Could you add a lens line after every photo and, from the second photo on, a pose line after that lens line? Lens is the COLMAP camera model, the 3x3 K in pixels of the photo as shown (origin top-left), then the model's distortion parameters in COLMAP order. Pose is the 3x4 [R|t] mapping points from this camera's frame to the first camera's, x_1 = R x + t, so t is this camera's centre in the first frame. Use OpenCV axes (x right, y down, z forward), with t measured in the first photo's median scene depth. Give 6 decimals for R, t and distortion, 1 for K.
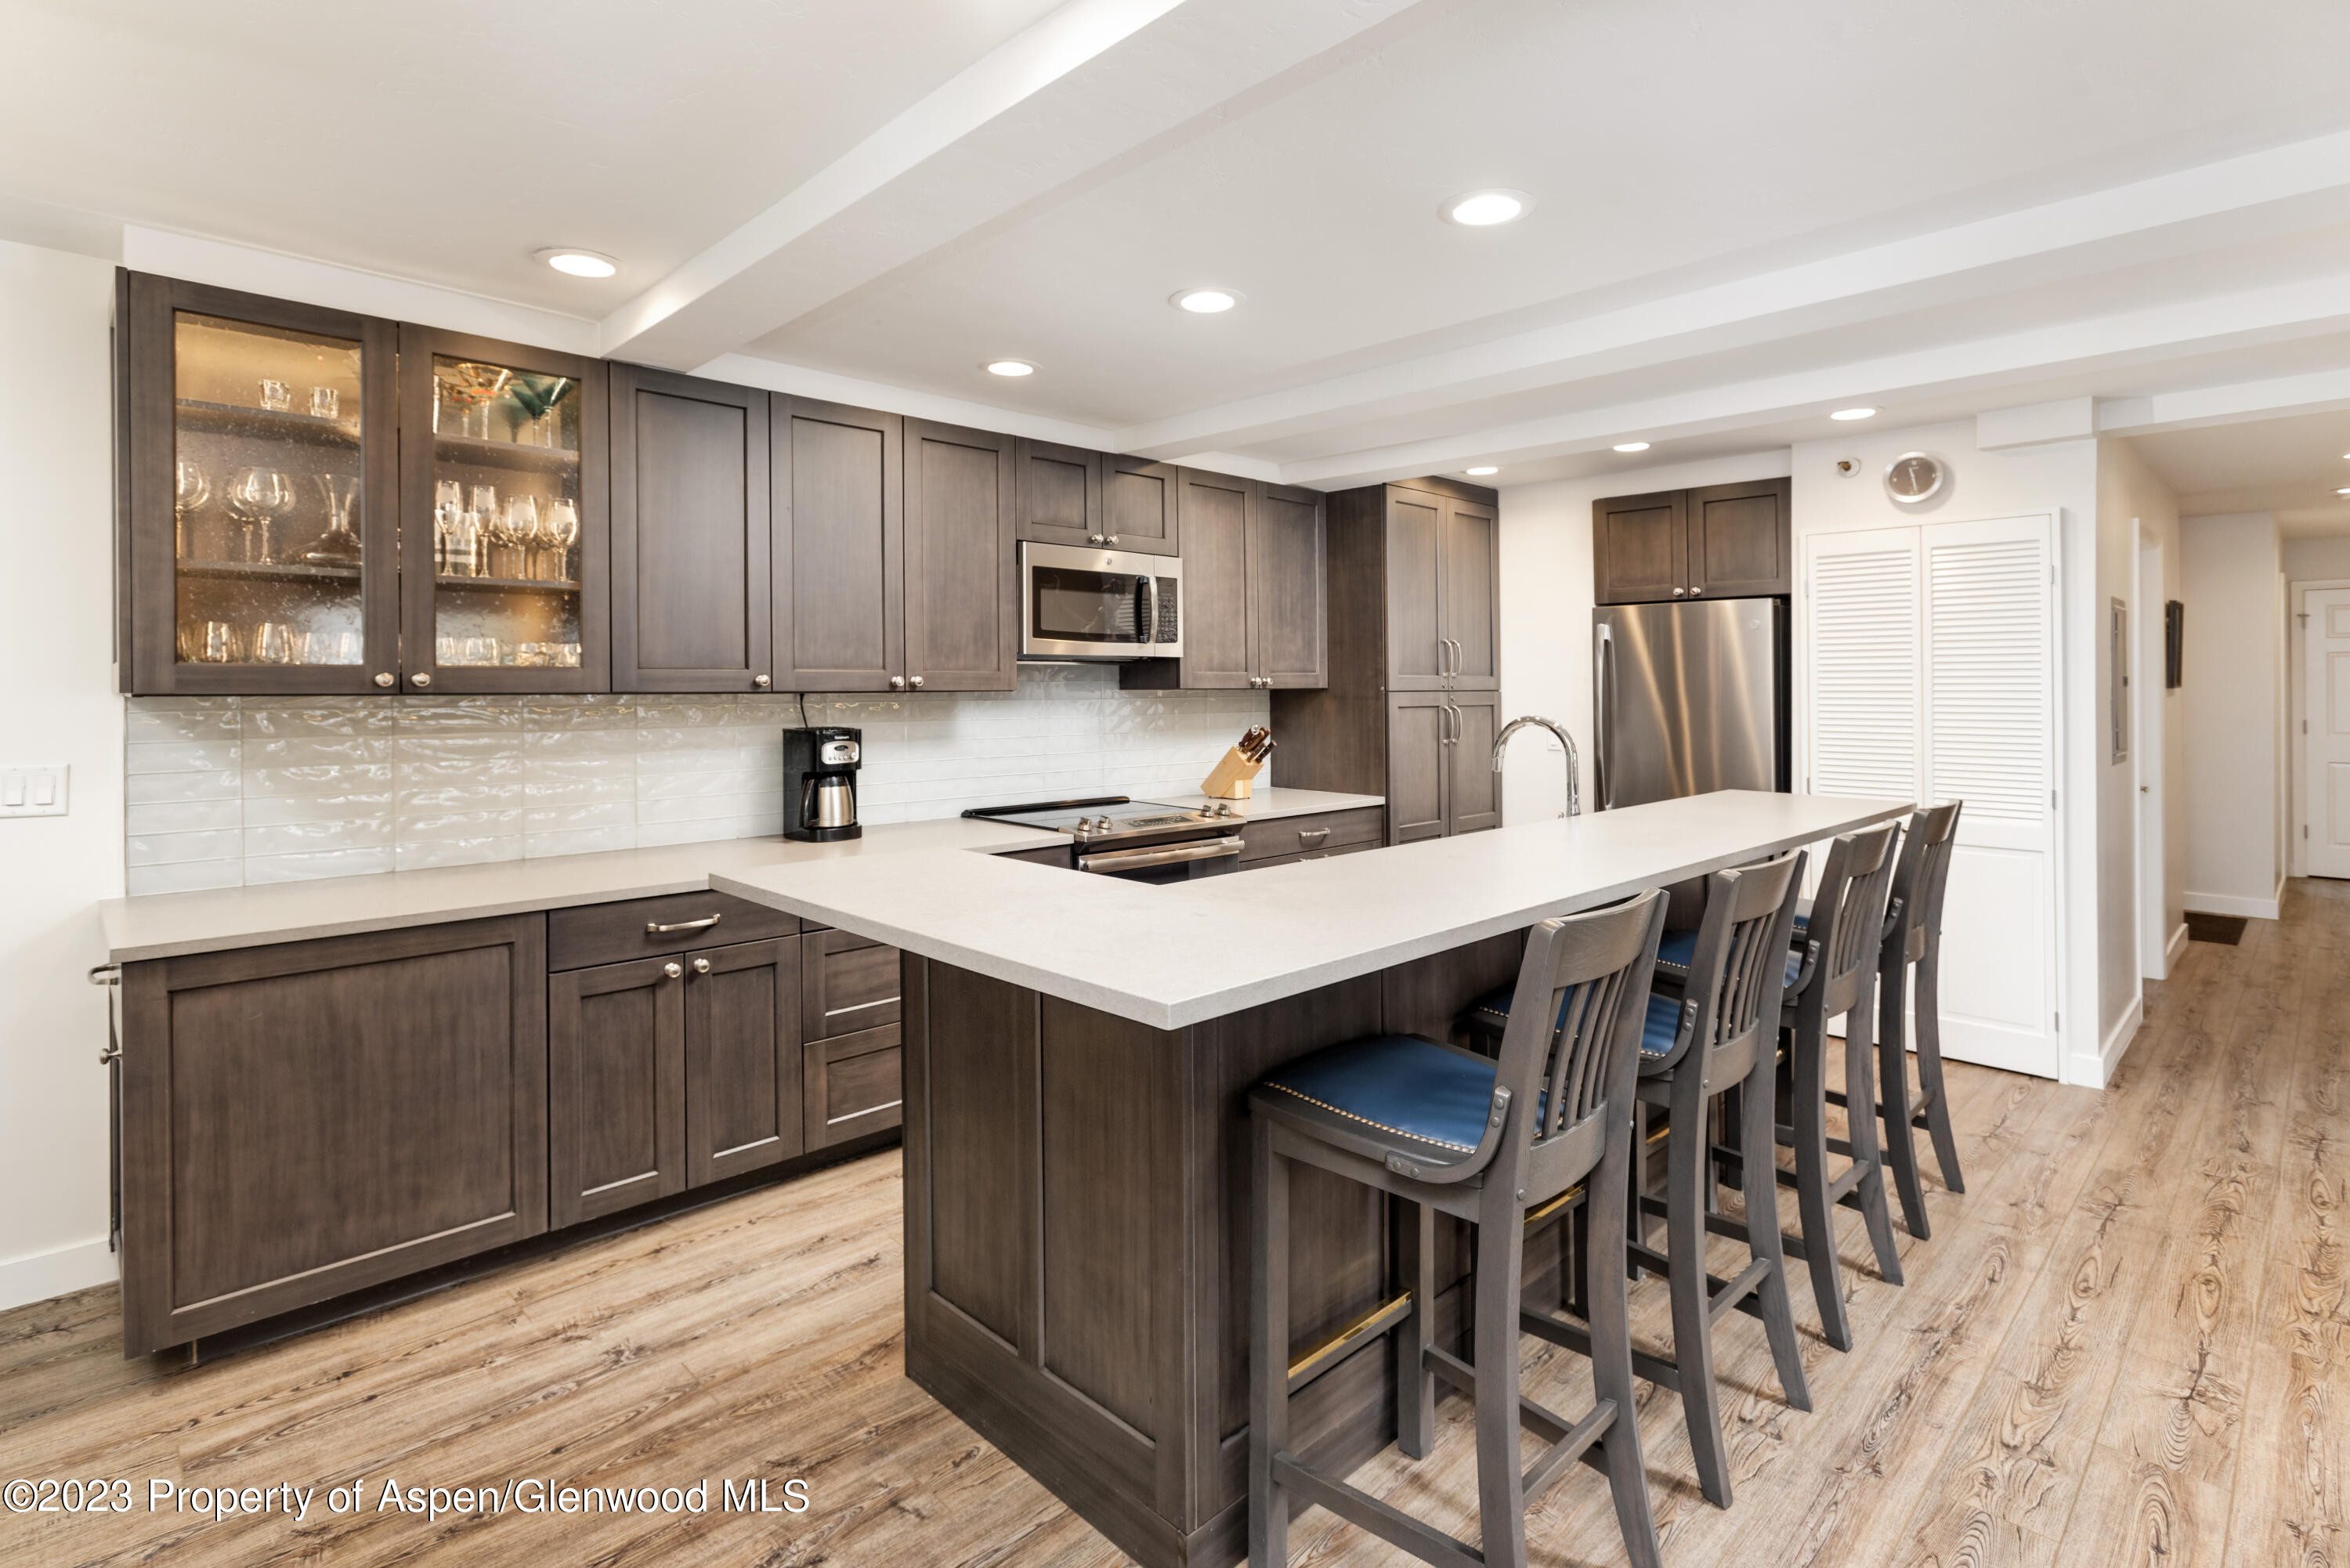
lens RADIAL K [[1138.4, 0, 1217.8], [0, 1138.4, 678.8], [0, 0, 1]] dist [-0.002319, 0.001616]
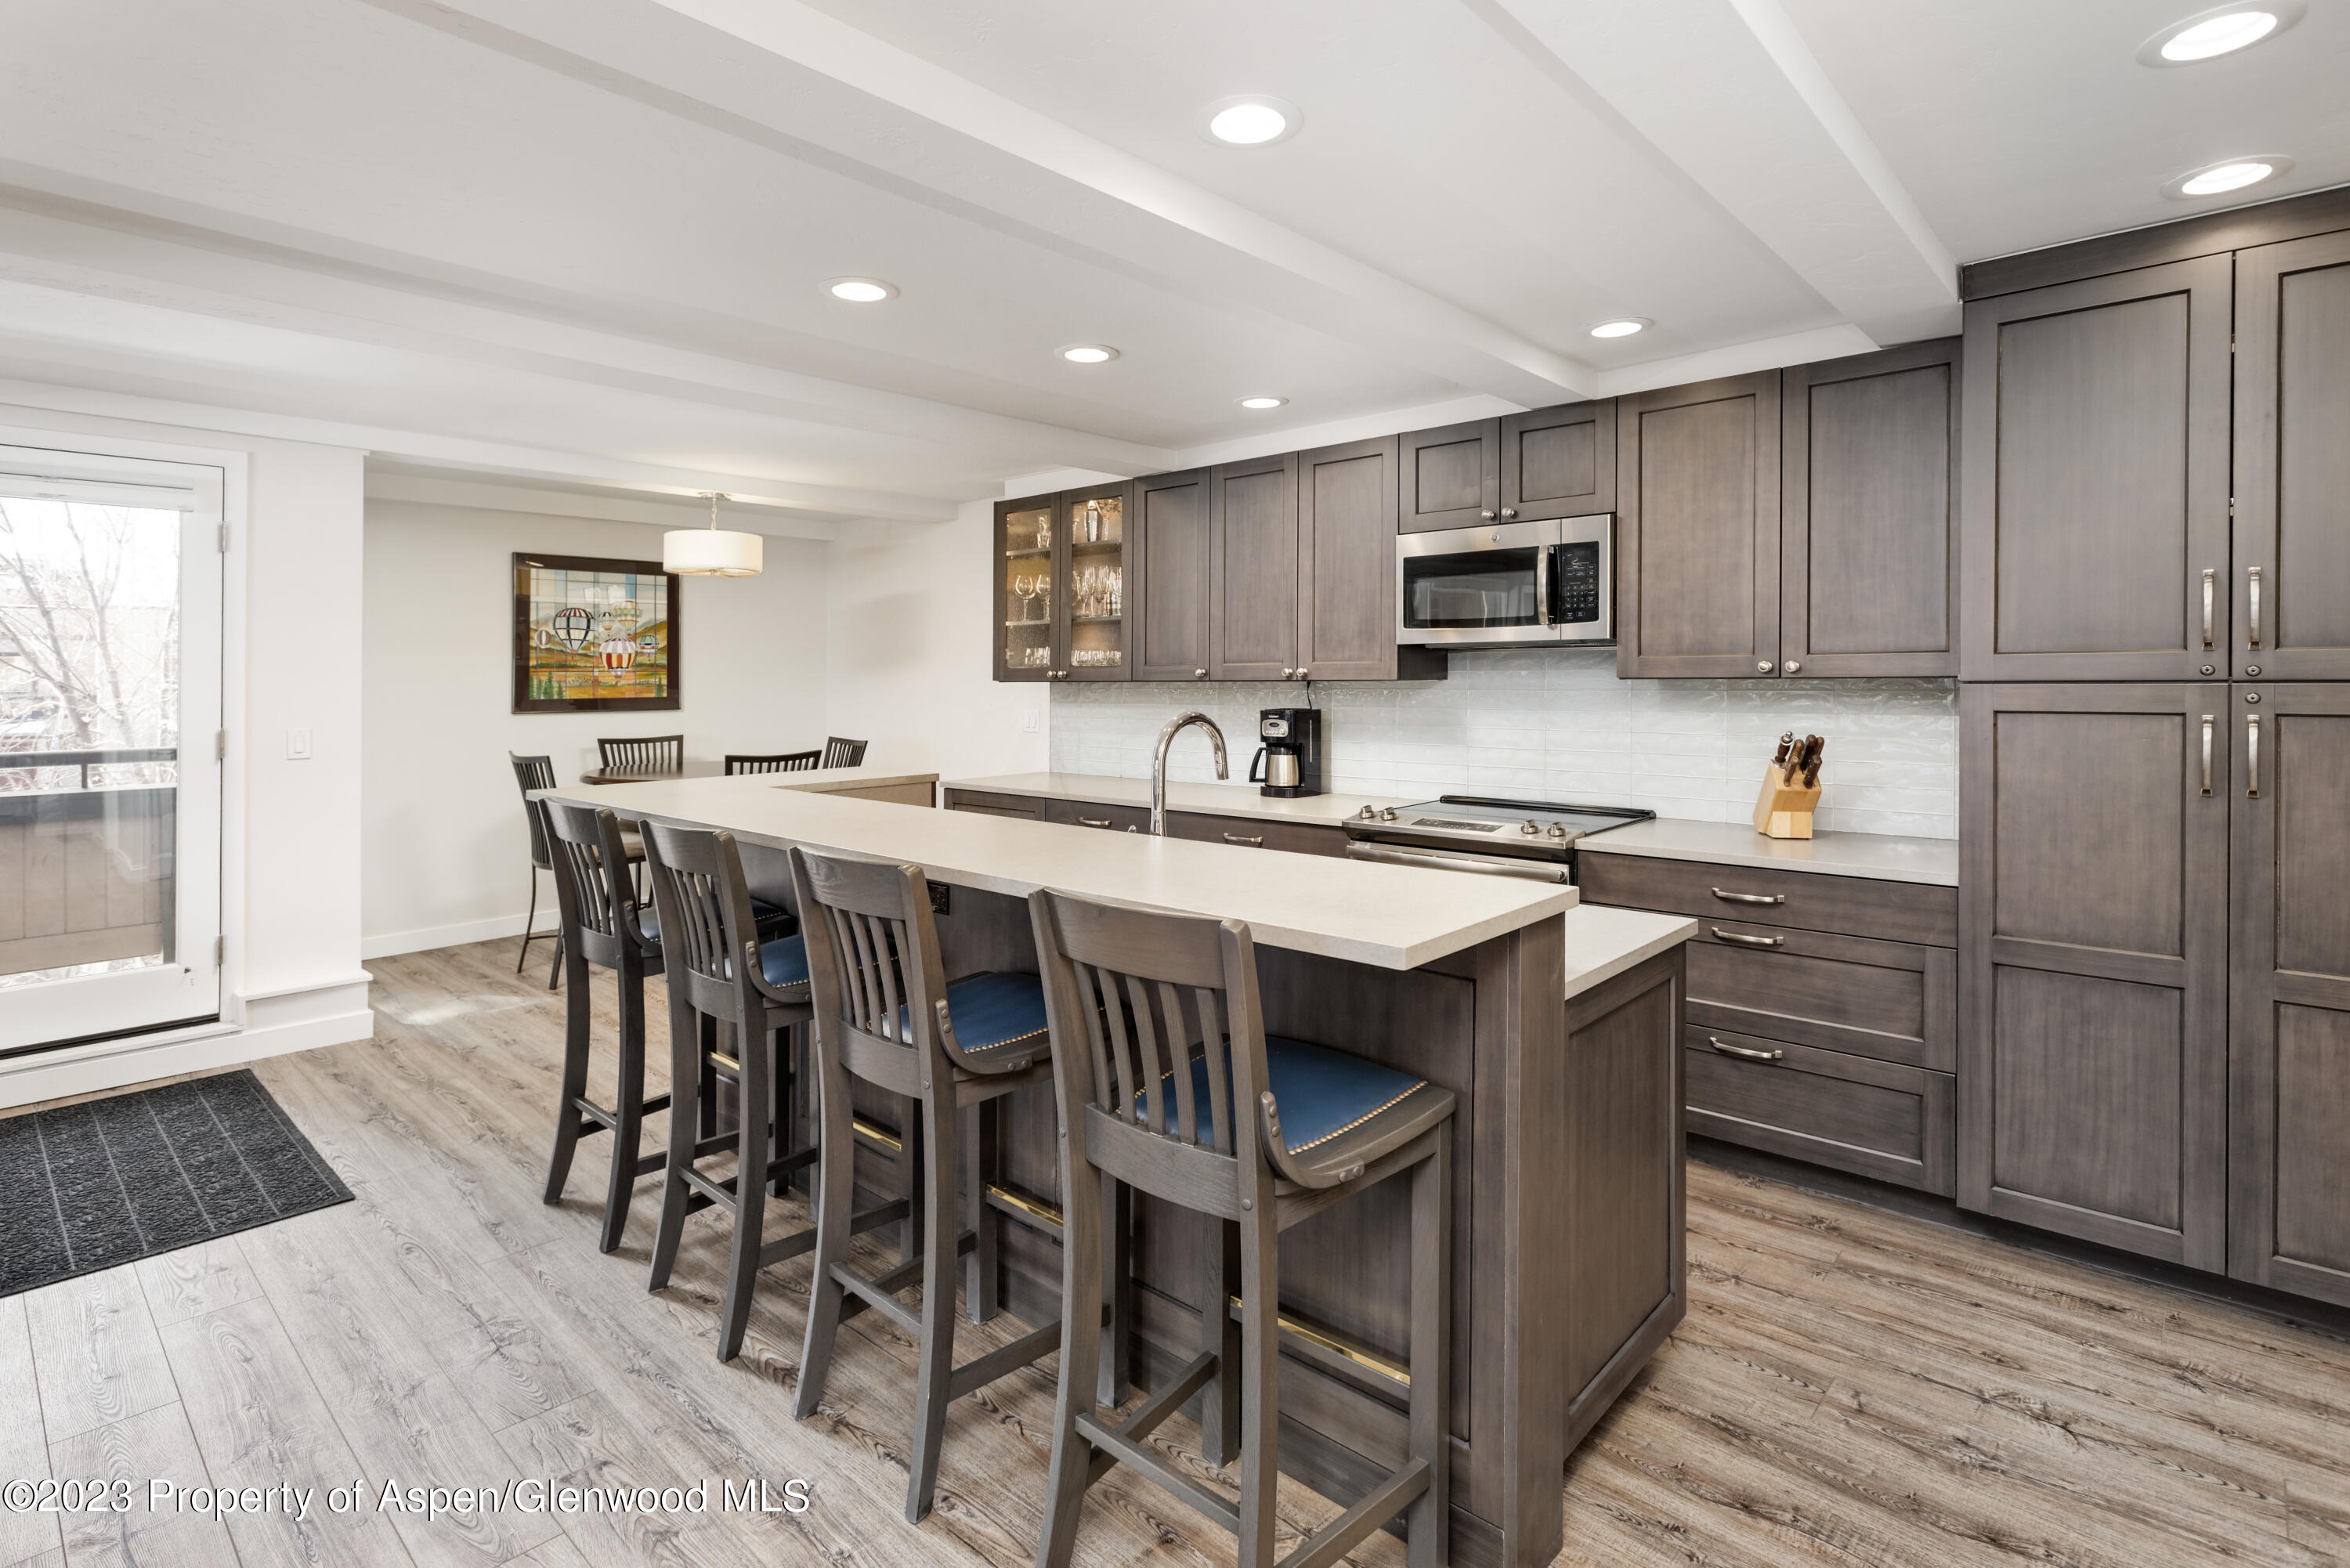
lens RADIAL K [[1138.4, 0, 1113.7], [0, 1138.4, 668.1], [0, 0, 1]] dist [-0.002319, 0.001616]
pose [[0.025572, -0.015135, -0.999558, 1.030273], [0.005734, 0.999871, -0.014993, 0.016276], [0.999657, -0.005348, 0.025655, 0.868785]]
